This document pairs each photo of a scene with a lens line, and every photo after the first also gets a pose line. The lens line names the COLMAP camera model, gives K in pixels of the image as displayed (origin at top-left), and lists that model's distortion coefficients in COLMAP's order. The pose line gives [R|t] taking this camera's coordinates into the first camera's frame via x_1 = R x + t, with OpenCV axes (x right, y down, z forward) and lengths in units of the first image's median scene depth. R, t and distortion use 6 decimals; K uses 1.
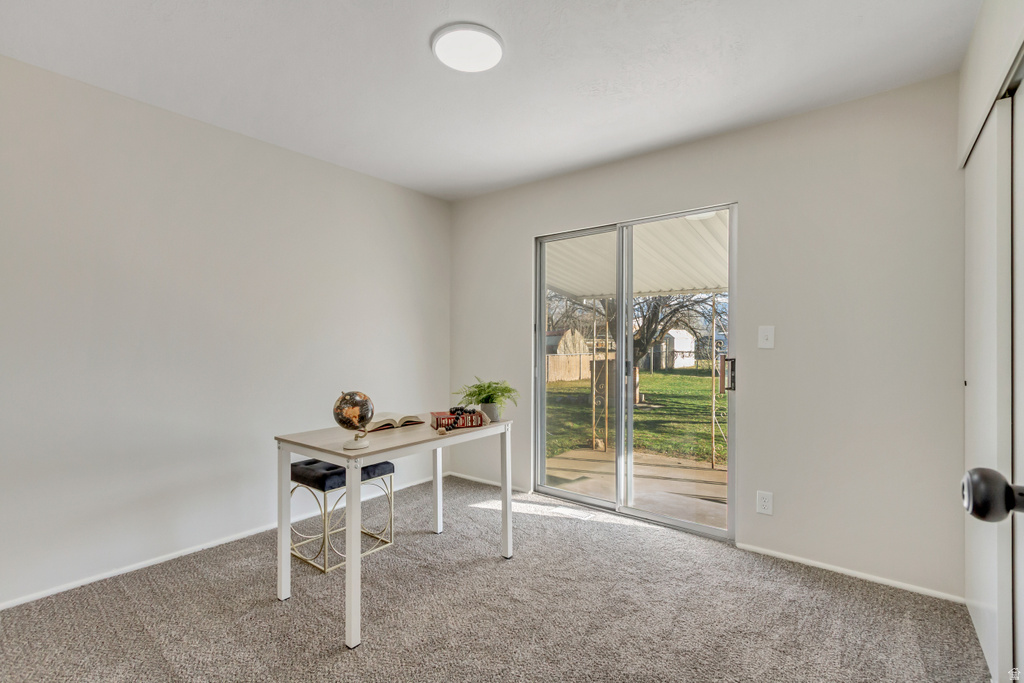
lens RADIAL K [[483.4, 0, 503.1], [0, 483.4, 341.3], [0, 0, 1]] dist [0.003173, 0.000117]
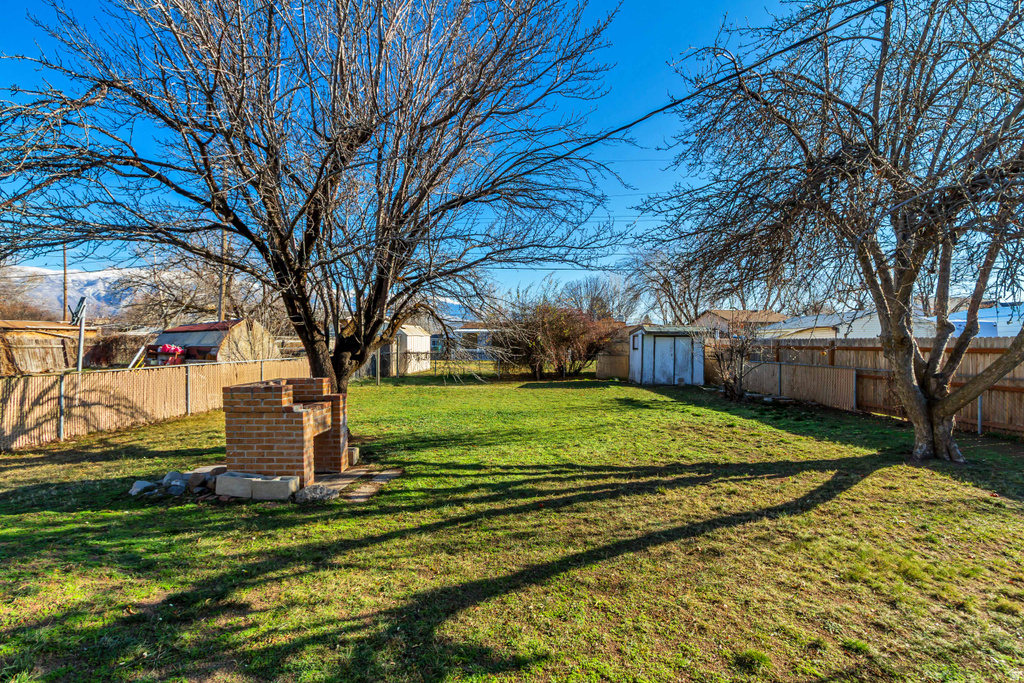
lens RADIAL K [[493.8, 0, 512.0], [0, 493.8, 341.5], [0, 0, 1]] dist [0.000170, 0.000022]
pose [[0.848218, -0.005166, 0.529621, 0.095618], [0.002072, 0.999977, 0.006435, -0.001800], [-0.529642, -0.004361, 0.848210, 0.295116]]
